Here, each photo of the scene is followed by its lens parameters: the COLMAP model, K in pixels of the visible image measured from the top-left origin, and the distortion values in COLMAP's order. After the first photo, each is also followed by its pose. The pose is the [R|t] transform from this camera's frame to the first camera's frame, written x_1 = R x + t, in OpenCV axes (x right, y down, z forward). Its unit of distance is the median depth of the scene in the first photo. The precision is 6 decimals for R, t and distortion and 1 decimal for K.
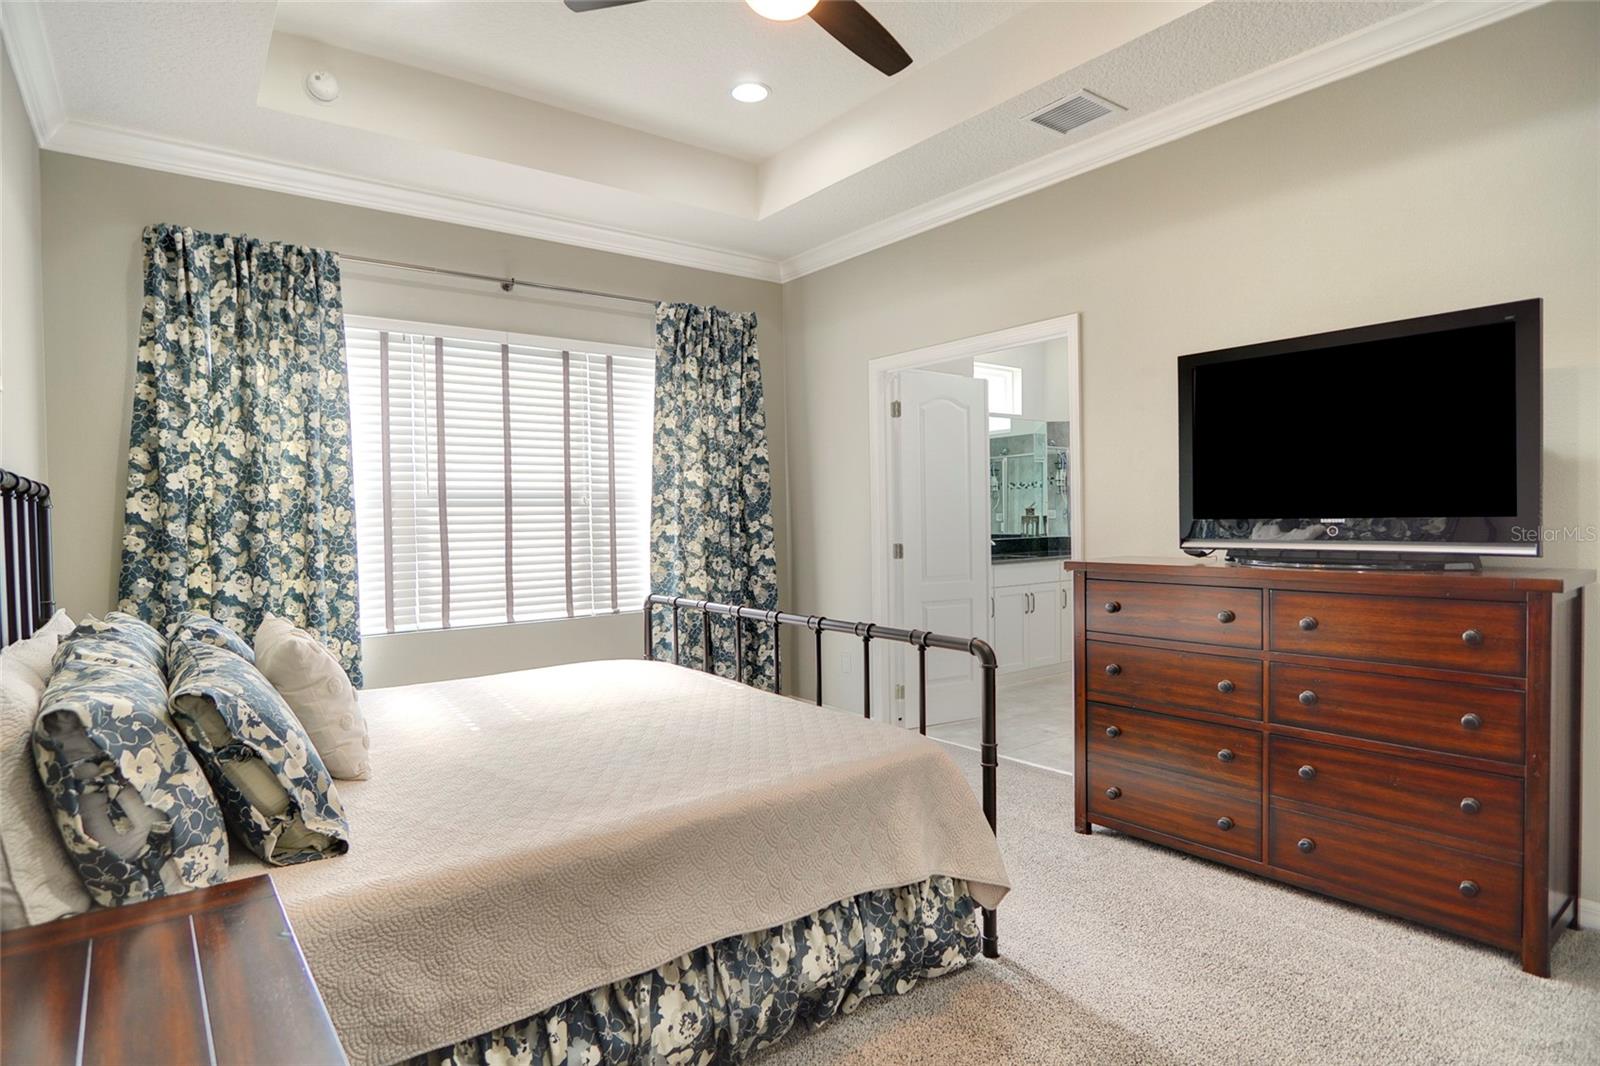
lens RADIAL K [[857.5, 0, 793.5], [0, 857.5, 531.1], [0, 0, 1]] dist [-0.037087, 0.012002]
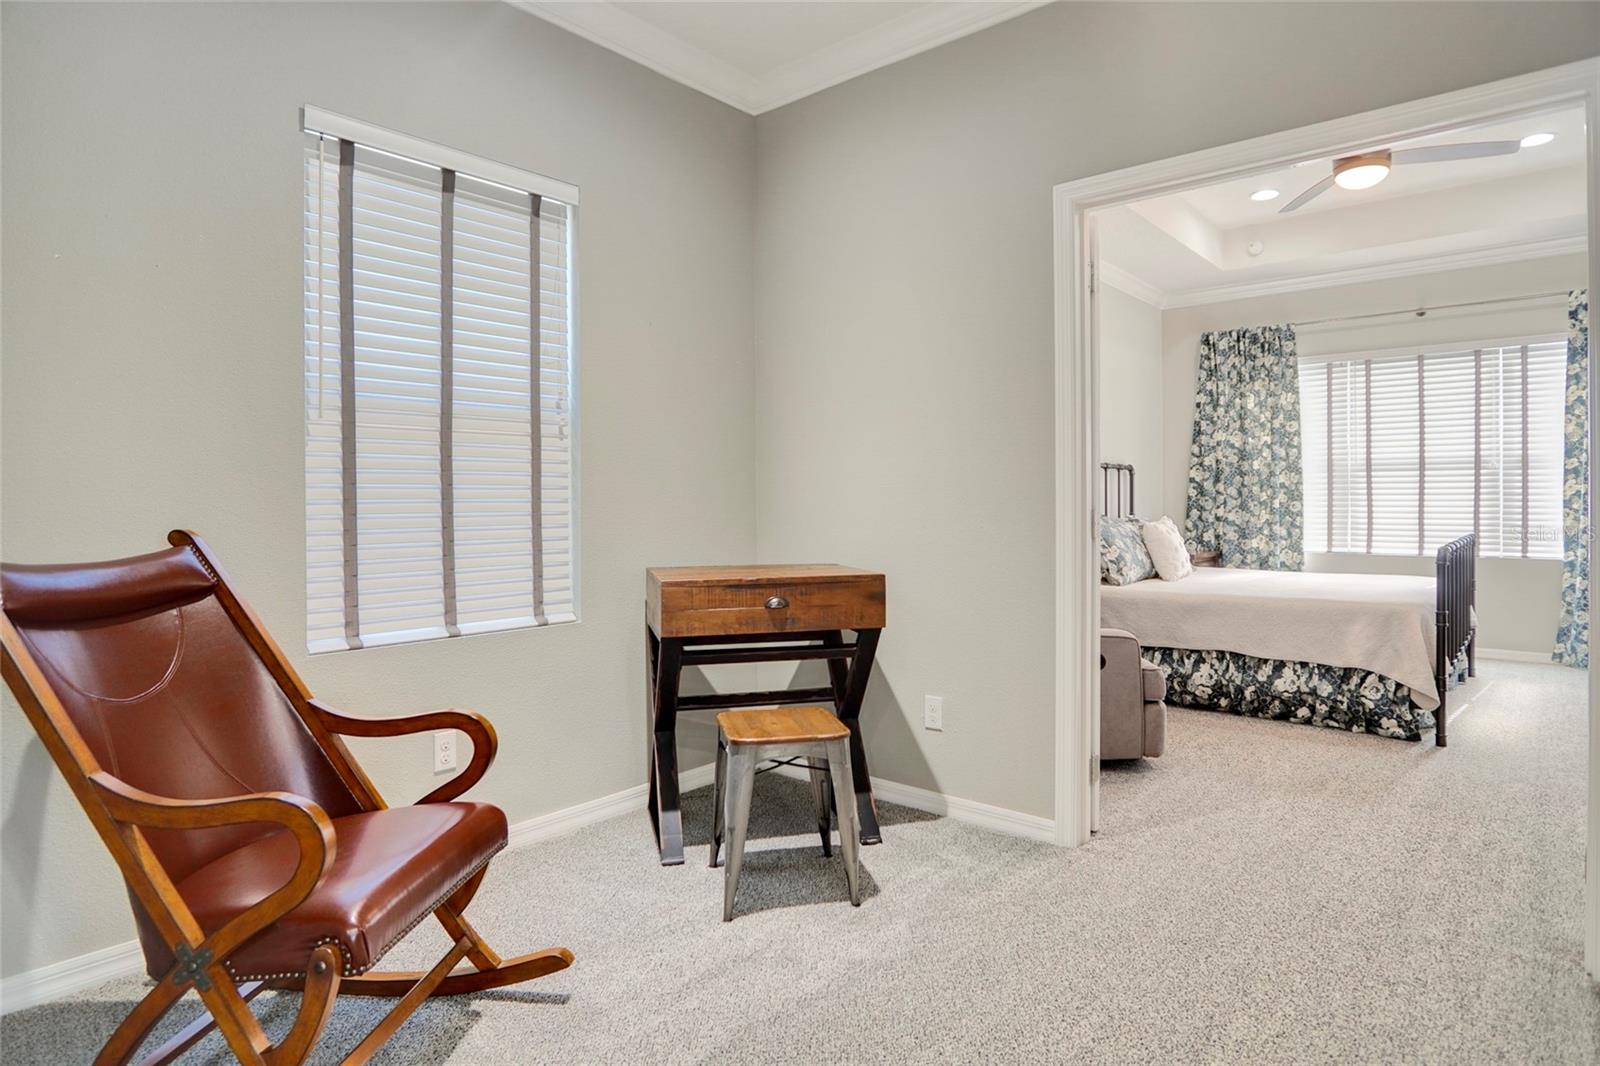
lens RADIAL K [[857.5, 0, 809.3], [0, 857.5, 512.1], [0, 0, 1]] dist [-0.037087, 0.012002]
pose [[0.206671, 0.026343, -0.978056, 0.939624], [-0.018680, 0.999562, 0.022975, 0.029676], [0.978232, 0.013522, 0.207072, -0.302068]]
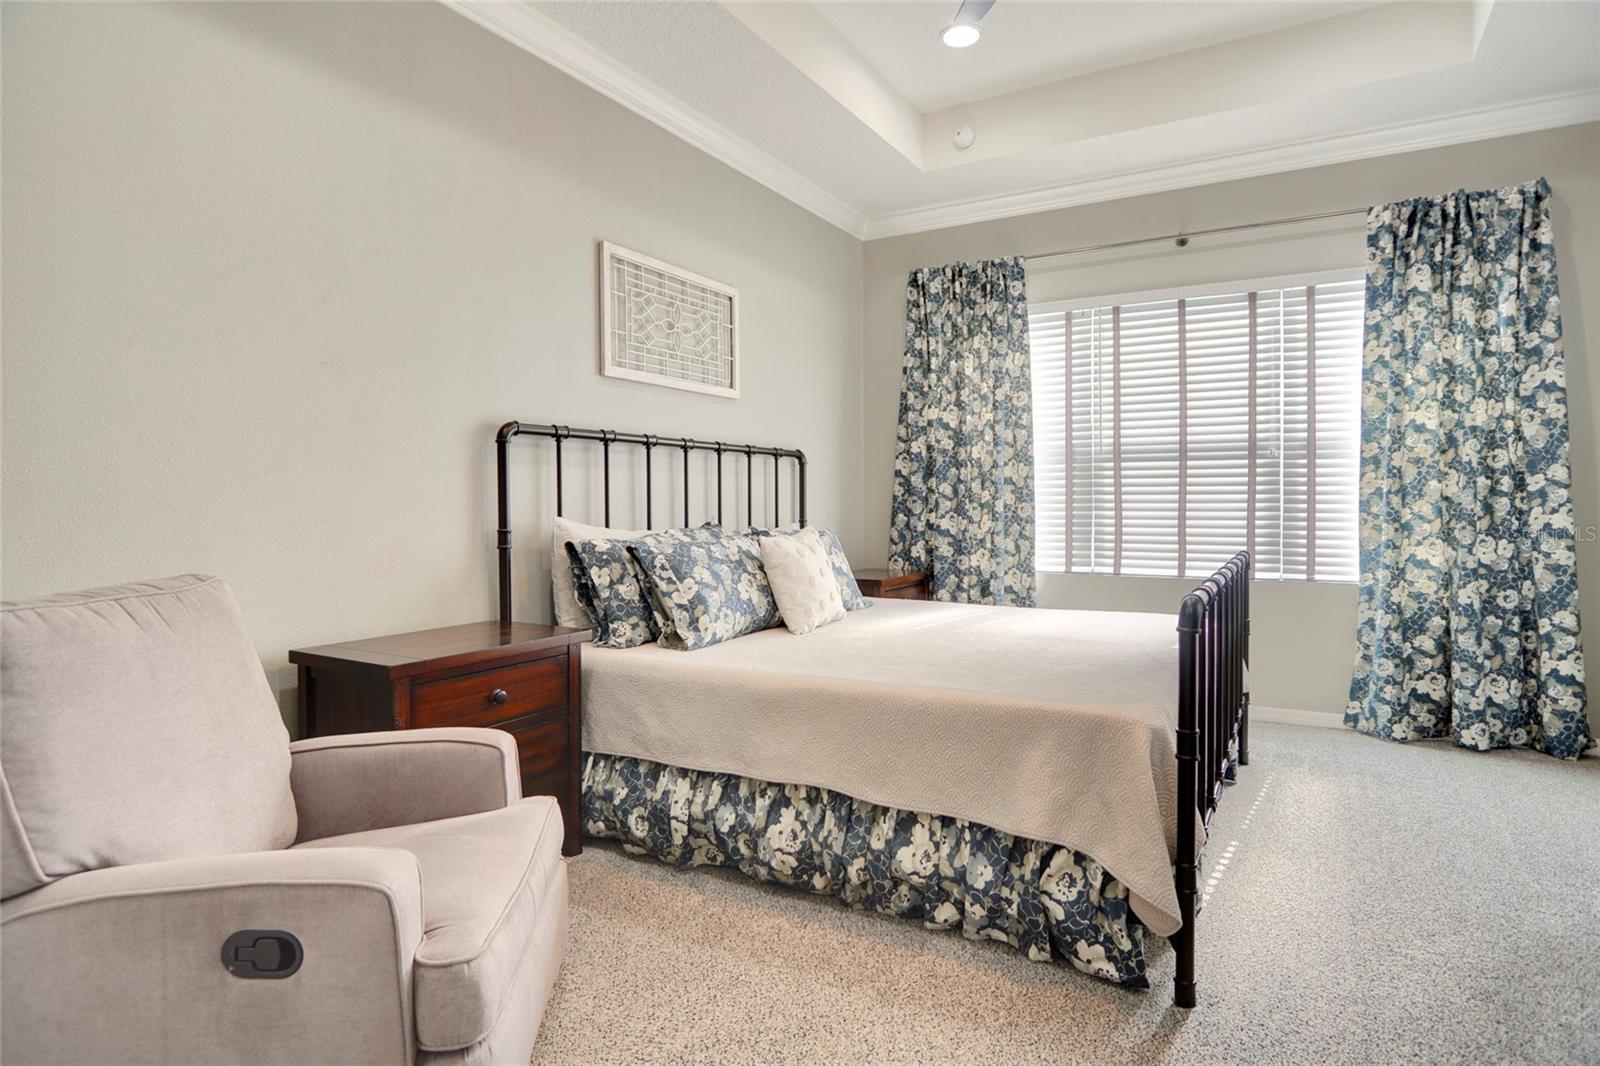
lens RADIAL K [[857.5, 0, 795.6], [0, 857.5, 520.8], [0, 0, 1]] dist [-0.037087, 0.012002]
pose [[0.378291, 0.033801, -0.925069, 0.494148], [-0.020771, 0.999391, 0.028023, 0.027182], [0.925454, 0.008614, 0.378763, 0.232115]]
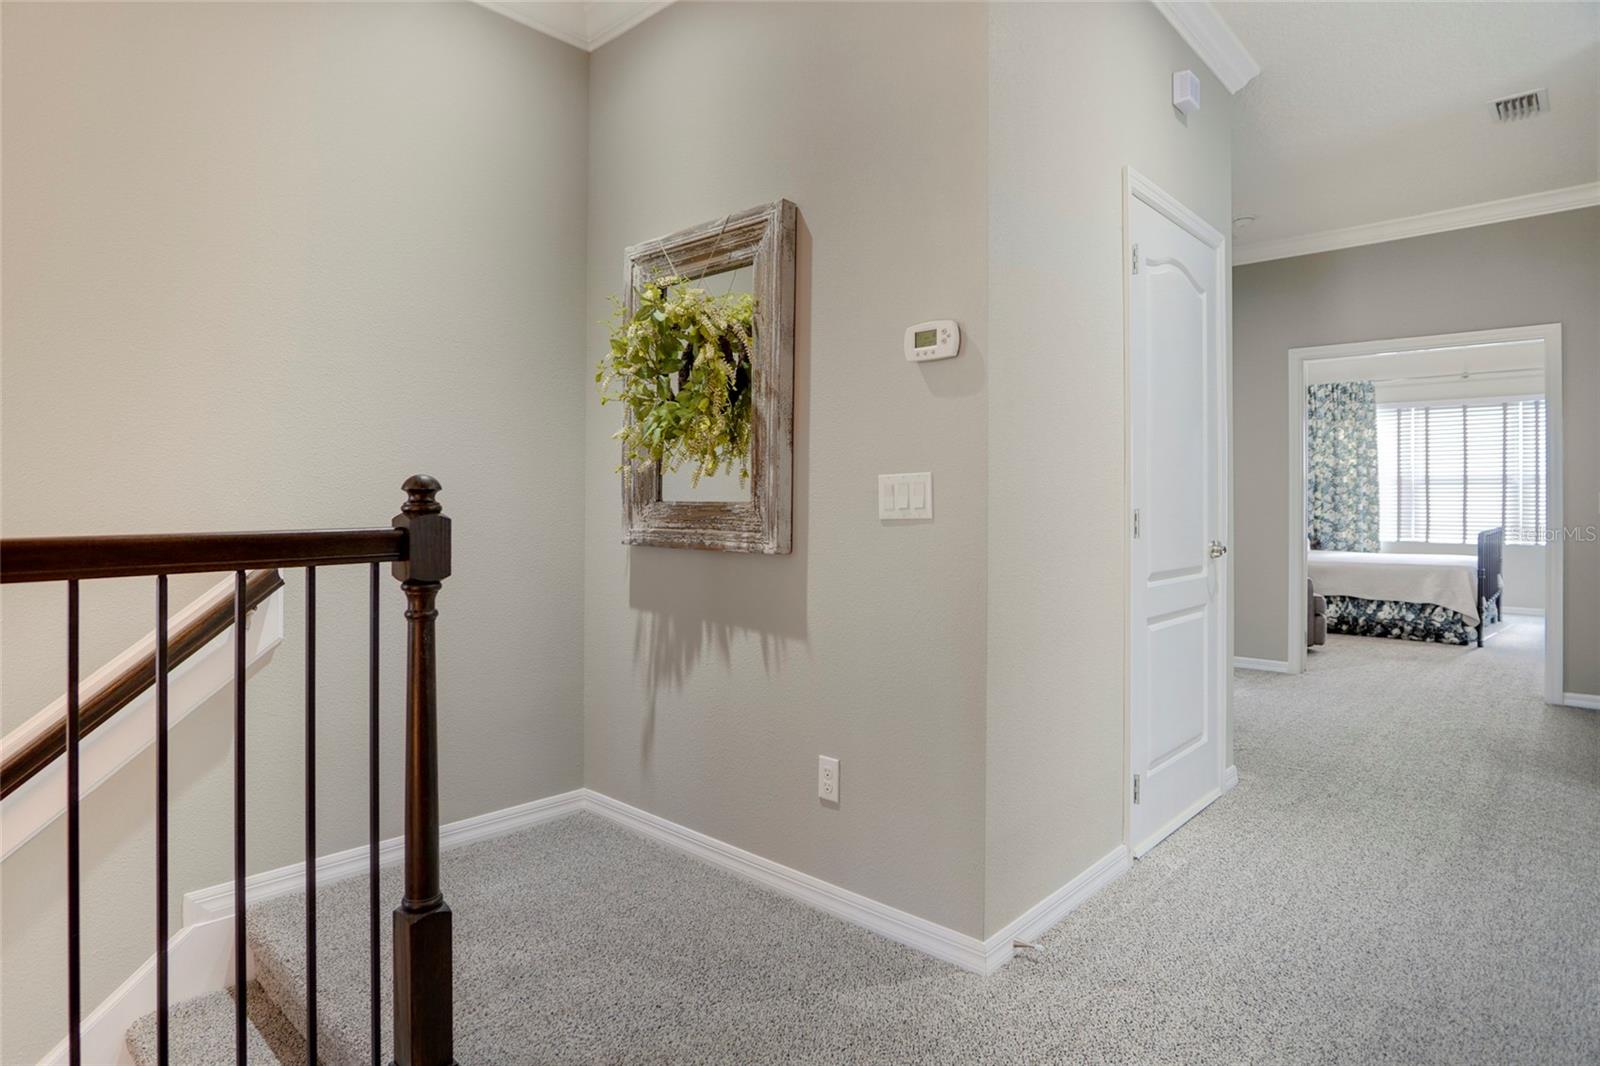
lens RADIAL K [[857.5, 0, 810.8], [0, 857.5, 503.8], [0, 0, 1]] dist [-0.037087, 0.012002]
pose [[0.181475, 0.017773, -0.983235, 1.555020], [-0.026644, 0.999558, 0.013150, 0.035524], [0.983035, 0.023811, 0.181868, -1.014515]]
